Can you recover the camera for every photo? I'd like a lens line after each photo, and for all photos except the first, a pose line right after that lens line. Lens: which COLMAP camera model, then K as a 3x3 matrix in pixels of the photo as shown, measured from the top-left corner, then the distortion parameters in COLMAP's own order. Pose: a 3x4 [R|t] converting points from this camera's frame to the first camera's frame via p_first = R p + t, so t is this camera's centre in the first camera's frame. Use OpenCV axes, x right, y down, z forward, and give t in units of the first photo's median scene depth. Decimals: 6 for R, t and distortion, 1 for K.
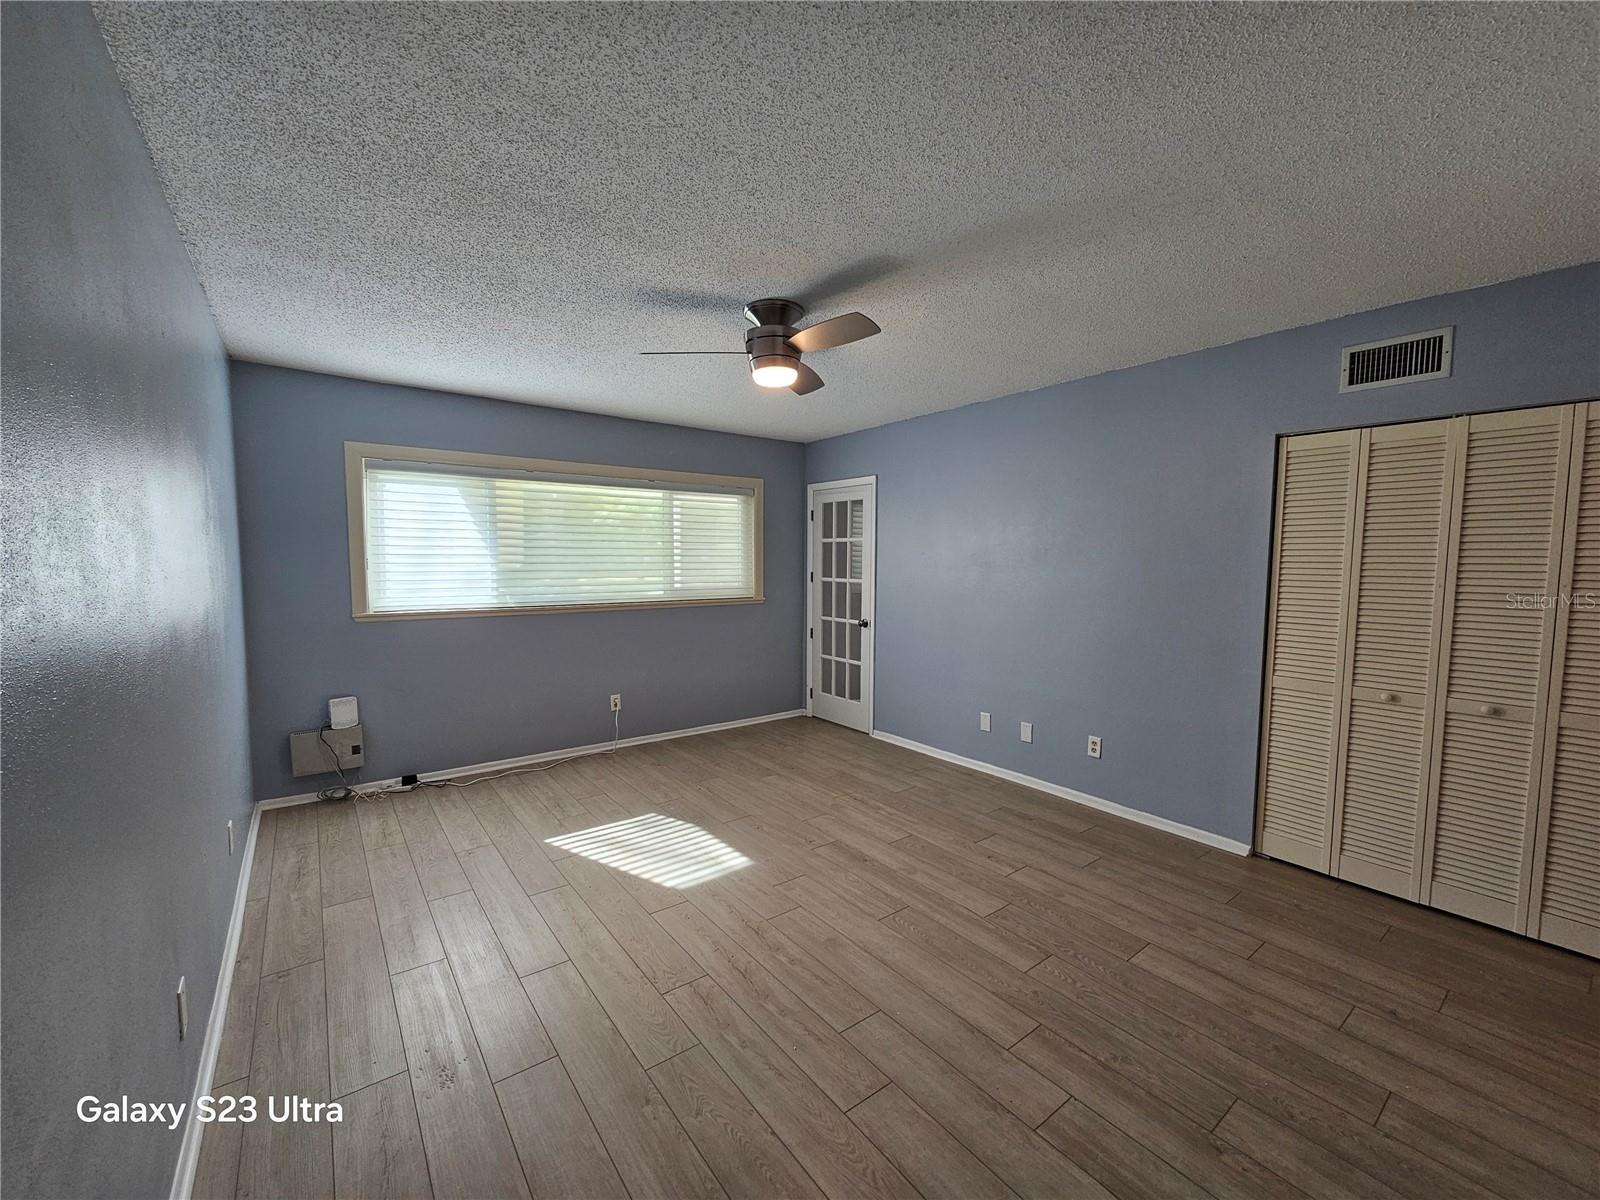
lens RADIAL K [[654.9, 0, 802.4], [0, 654.9, 605.5], [0, 0, 1]] dist [-0.002427, 0.001365]
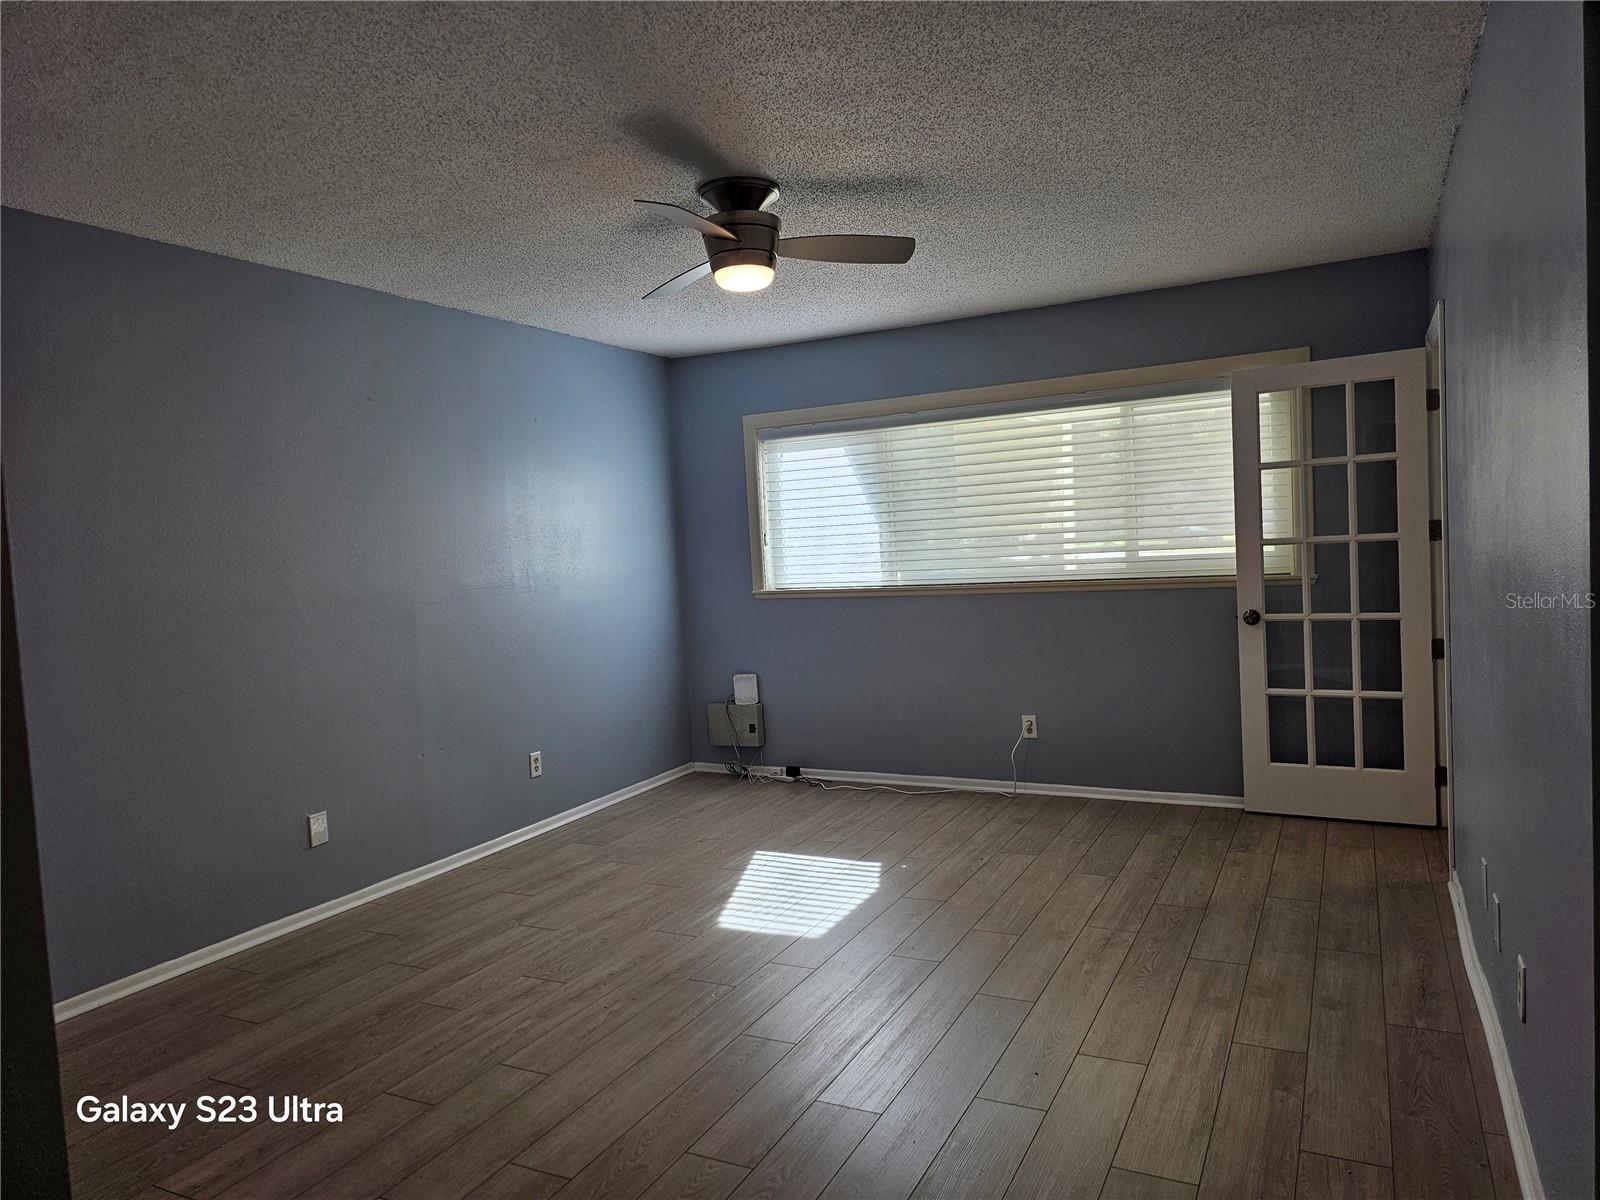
lens RADIAL K [[1064.4, 0, 791.0], [0, 1064.4, 618.8], [0, 0, 1]] dist [0.071750, -0.063556]
pose [[0.422876, 0.038591, -0.905365, 0.801882], [-0.011081, 0.999238, 0.037416, -0.006124], [0.906120, -0.005790, 0.422982, 0.382941]]
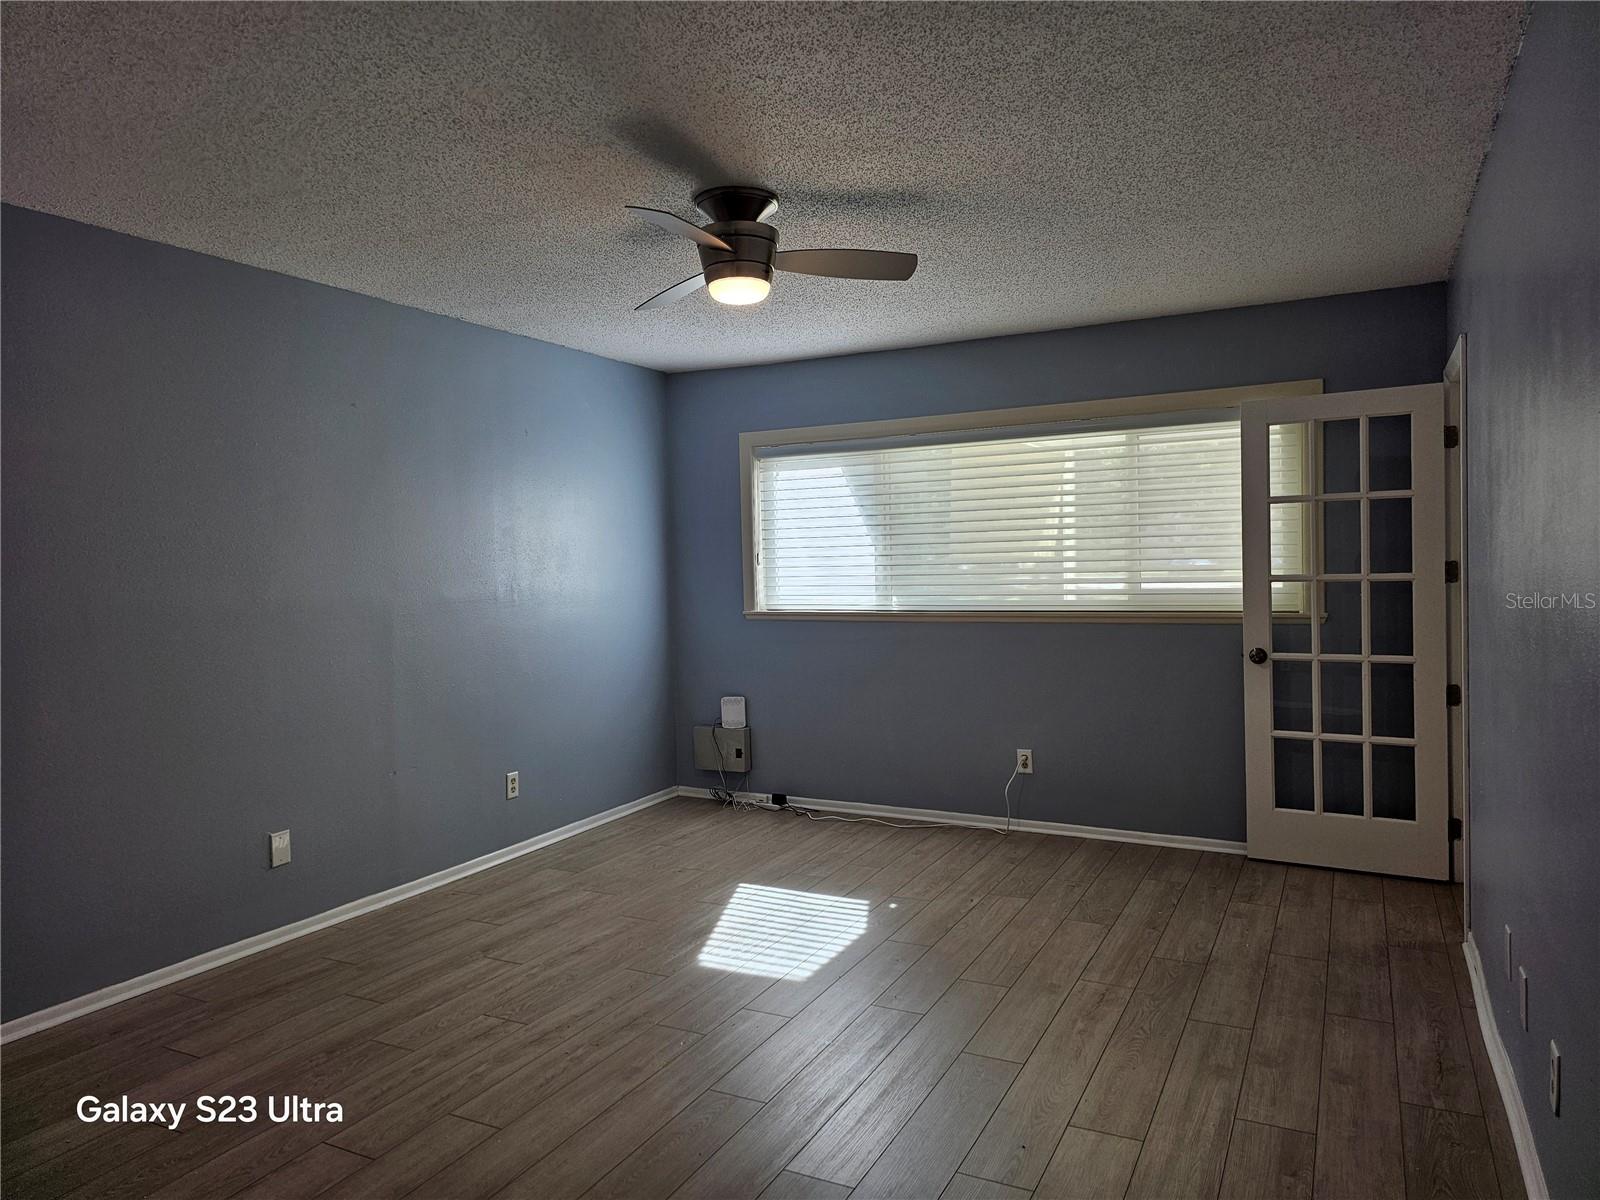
lens RADIAL K [[1065.8, 0, 780.7], [0, 1065.8, 607.6], [0, 0, 1]] dist [0.066089, -0.053711]
pose [[0.415429, 0.026029, -0.909253, 0.769273], [-0.040600, 0.999125, 0.010051, -0.011496], [0.908719, 0.032741, 0.416122, 0.407665]]
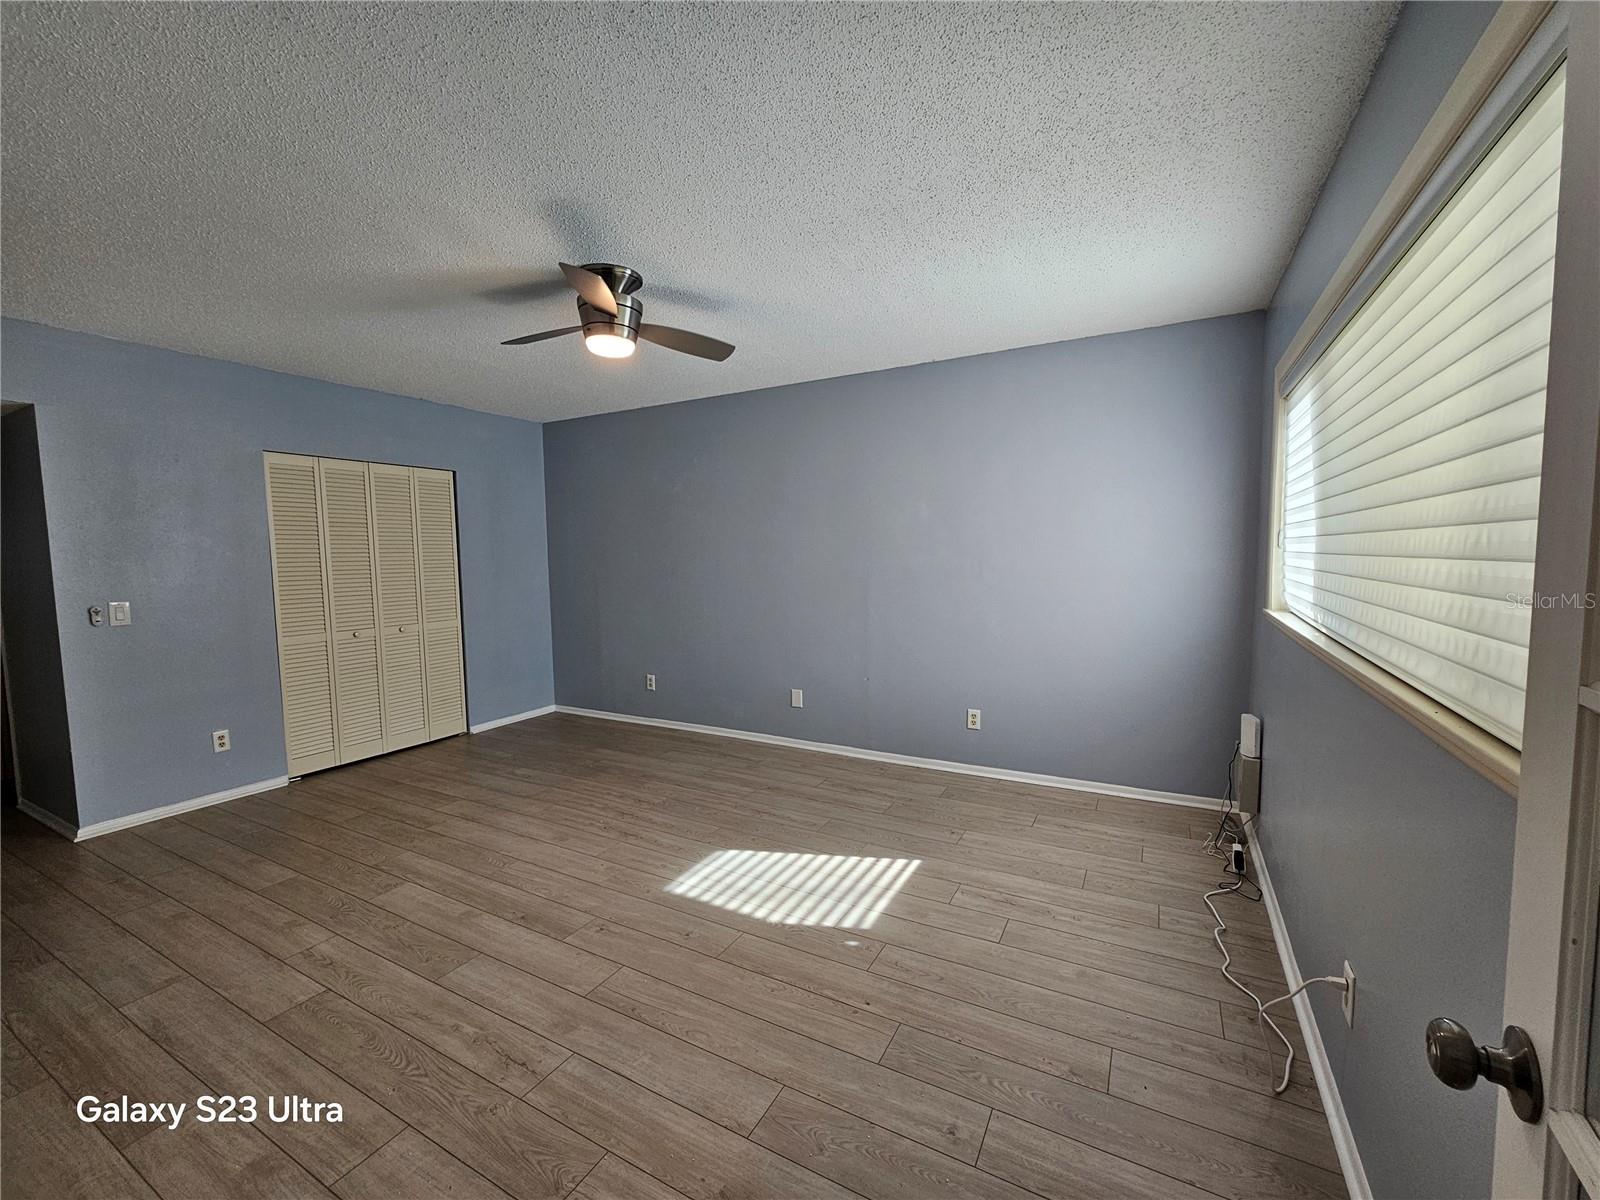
lens RADIAL K [[660.2, 0, 800.0], [0, 660.2, 600.0], [0, 0, 1]] dist [-0.002307, 0.003510]
pose [[-0.914268, 0.038009, -0.403323, 0.080124], [-0.019791, 0.990210, 0.138179, -0.088300], [0.404627, 0.134314, -0.904564, 1.481262]]
